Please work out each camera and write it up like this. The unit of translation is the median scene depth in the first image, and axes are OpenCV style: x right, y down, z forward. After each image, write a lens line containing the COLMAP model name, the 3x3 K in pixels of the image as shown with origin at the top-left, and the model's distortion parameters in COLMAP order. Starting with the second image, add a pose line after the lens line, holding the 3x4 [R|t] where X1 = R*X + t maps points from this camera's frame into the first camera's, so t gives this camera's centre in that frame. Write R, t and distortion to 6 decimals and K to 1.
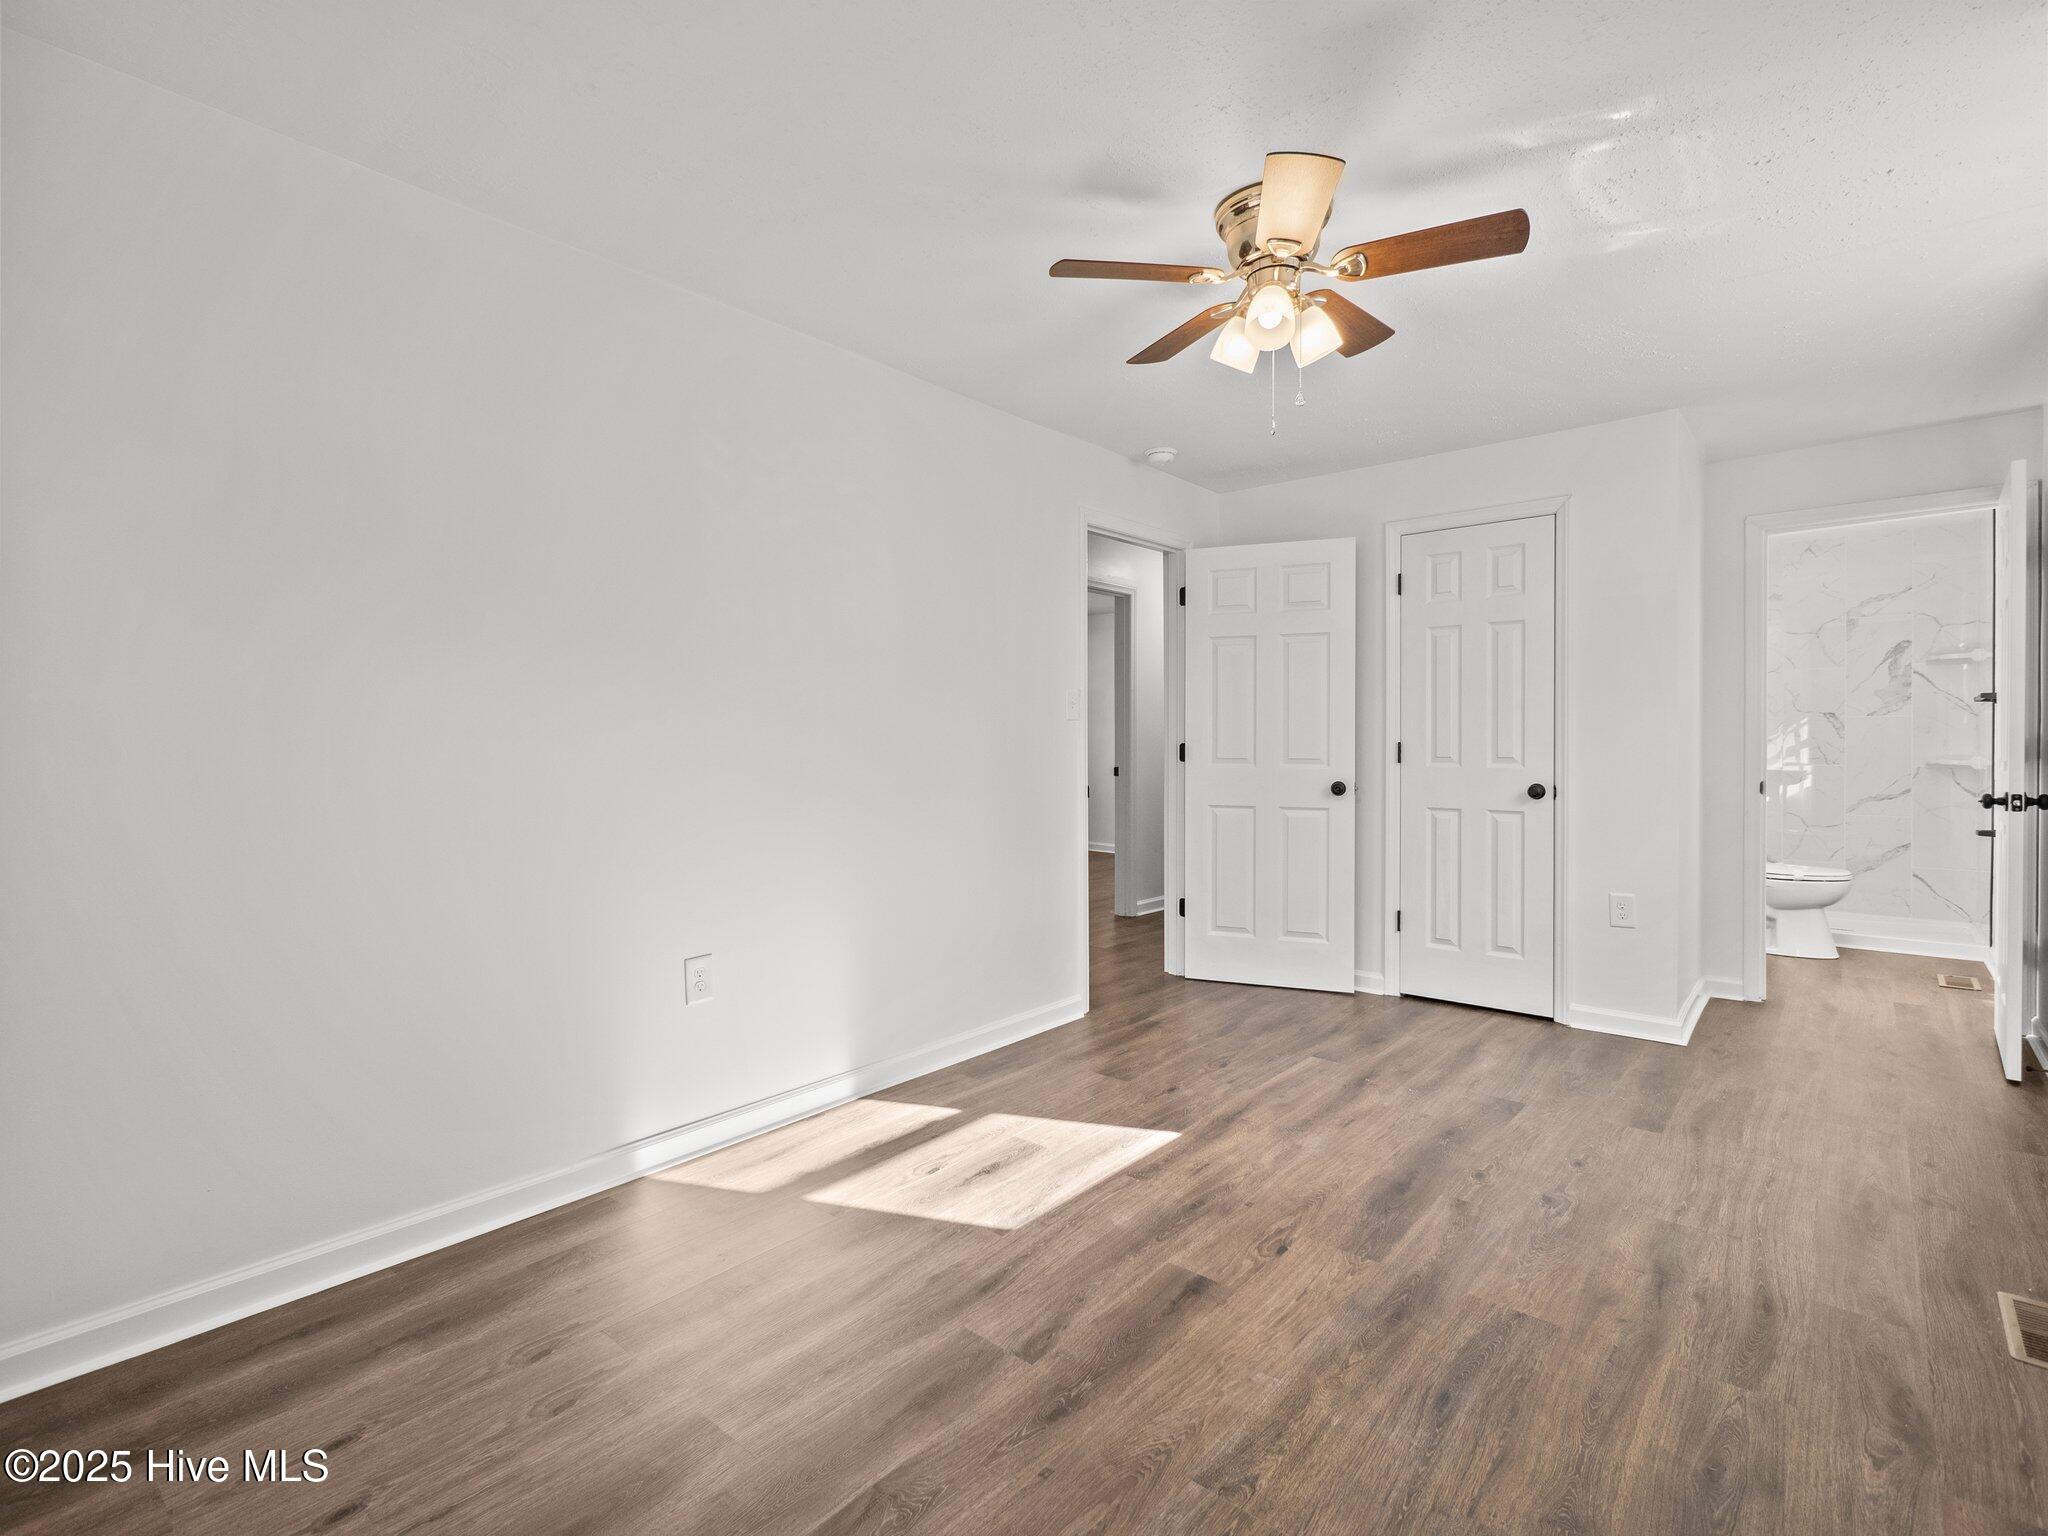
lens RADIAL K [[938.7, 0, 1024.0], [0, 938.7, 768.0], [0, 0, 1]] dist [0.001507, 0.000337]
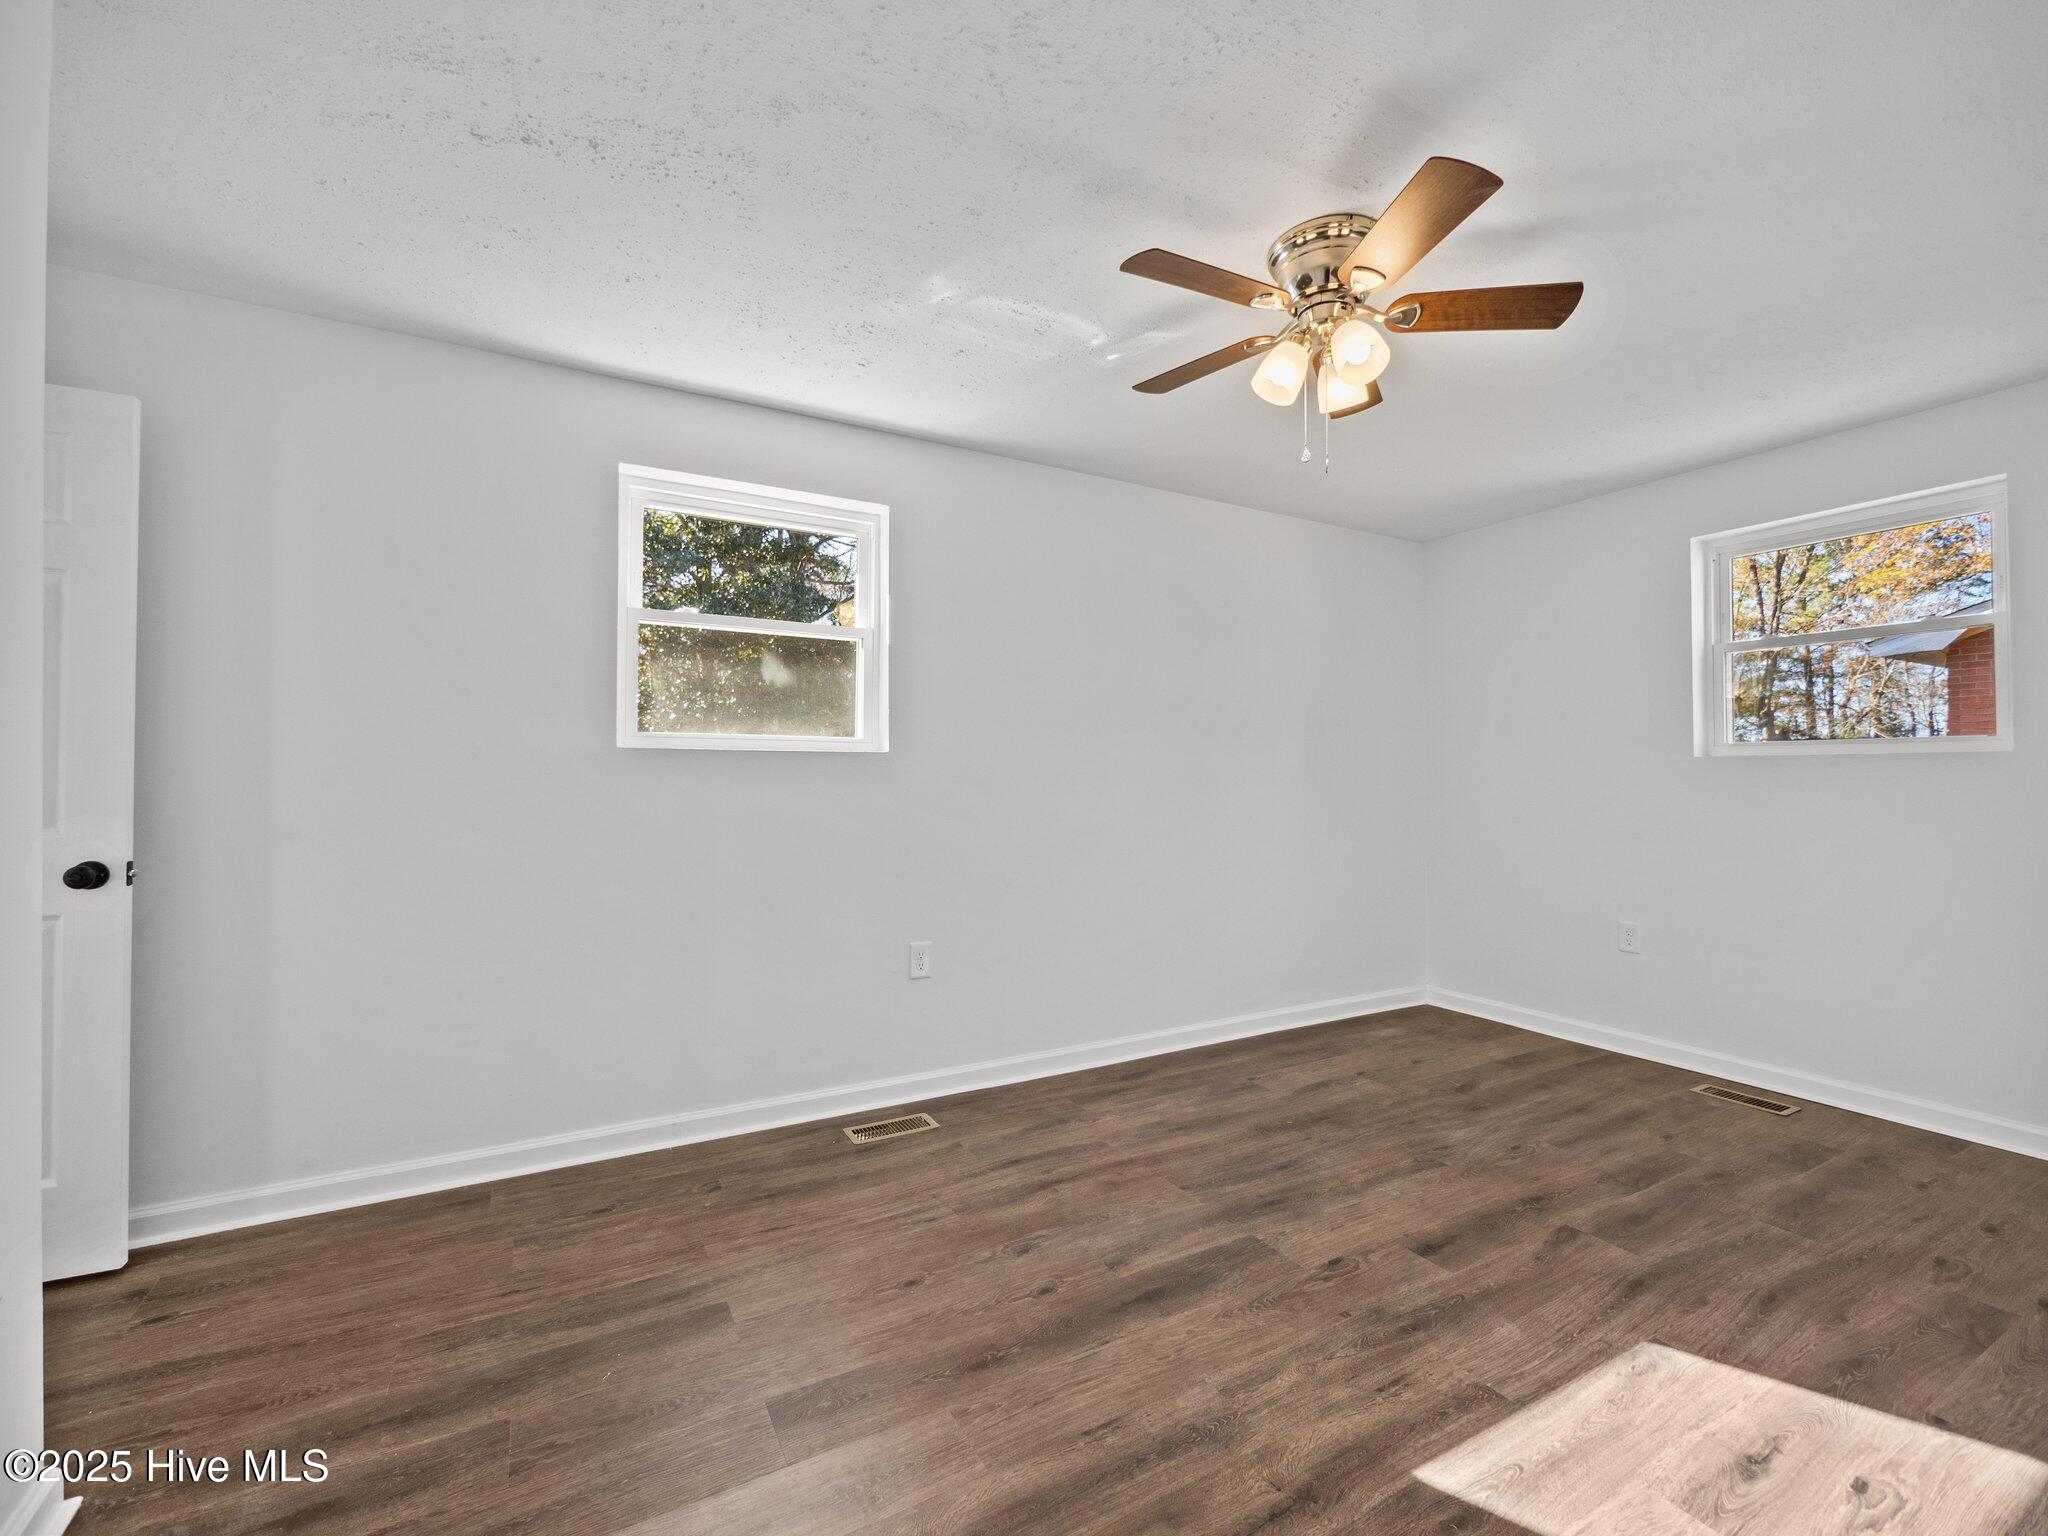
lens RADIAL K [[865.2, 0, 1029.3], [0, 865.2, 761.7], [0, 0, 1]] dist [-0.004086, -0.000032]
pose [[-0.941116, 0.008487, 0.337977, 0.253087], [0.012740, 0.999865, 0.010367, -0.067631], [-0.337843, 0.014063, -0.941097, 1.944947]]
